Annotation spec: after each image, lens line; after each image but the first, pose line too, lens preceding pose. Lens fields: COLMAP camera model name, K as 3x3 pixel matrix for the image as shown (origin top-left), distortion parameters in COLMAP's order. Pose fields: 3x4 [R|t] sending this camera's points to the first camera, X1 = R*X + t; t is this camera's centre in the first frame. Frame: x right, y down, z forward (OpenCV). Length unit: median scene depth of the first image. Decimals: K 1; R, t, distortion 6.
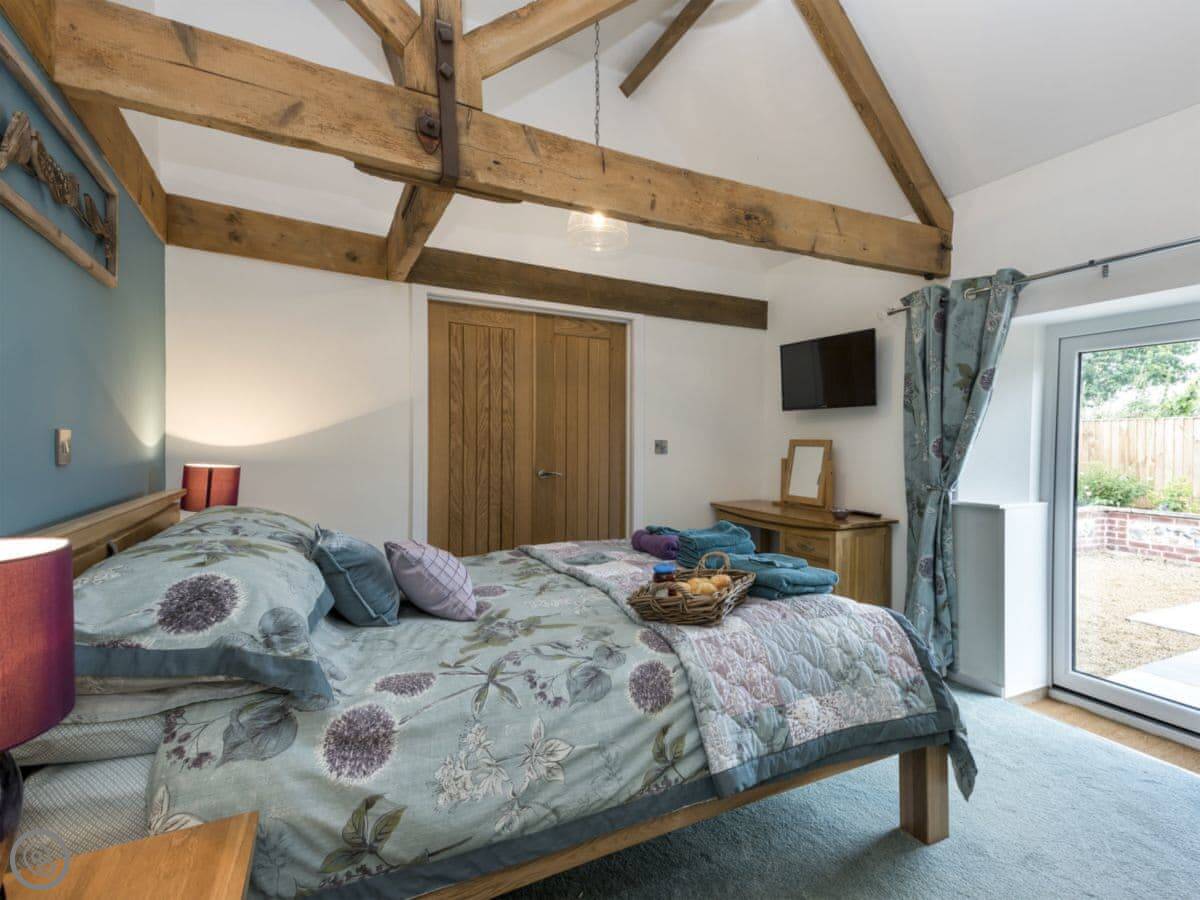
lens RADIAL K [[612.8, 0, 600.0], [0, 612.8, 450.0], [0, 0, 1]] dist [0.046414, 0.000393]
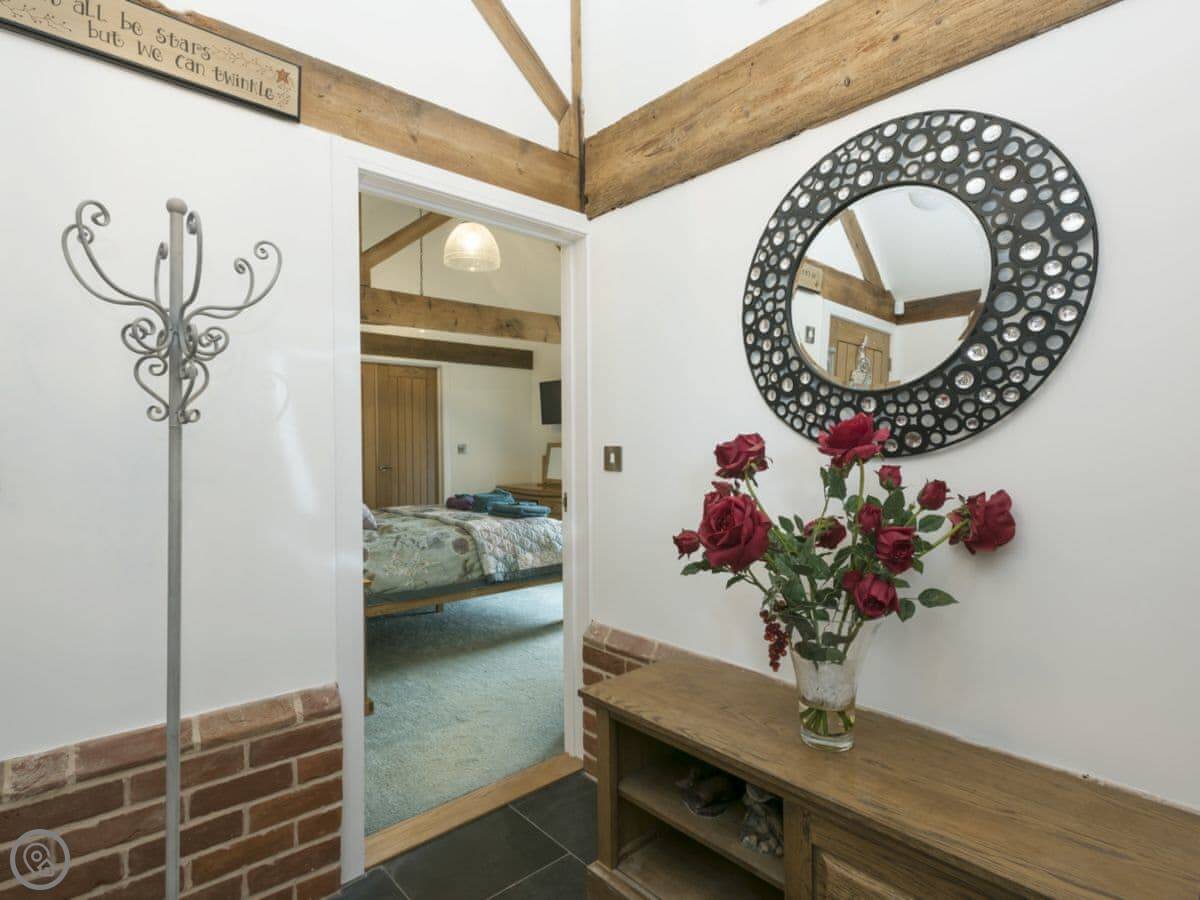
lens RADIAL K [[612.8, 0, 600.0], [0, 612.8, 450.0], [0, 0, 1]] dist [0.046414, 0.000393]
pose [[0.948741, -0.017431, 0.315573, -0.120021], [0.018267, 0.999833, 0.000311, 0.006095], [-0.315526, 0.005470, 0.948901, -1.149813]]
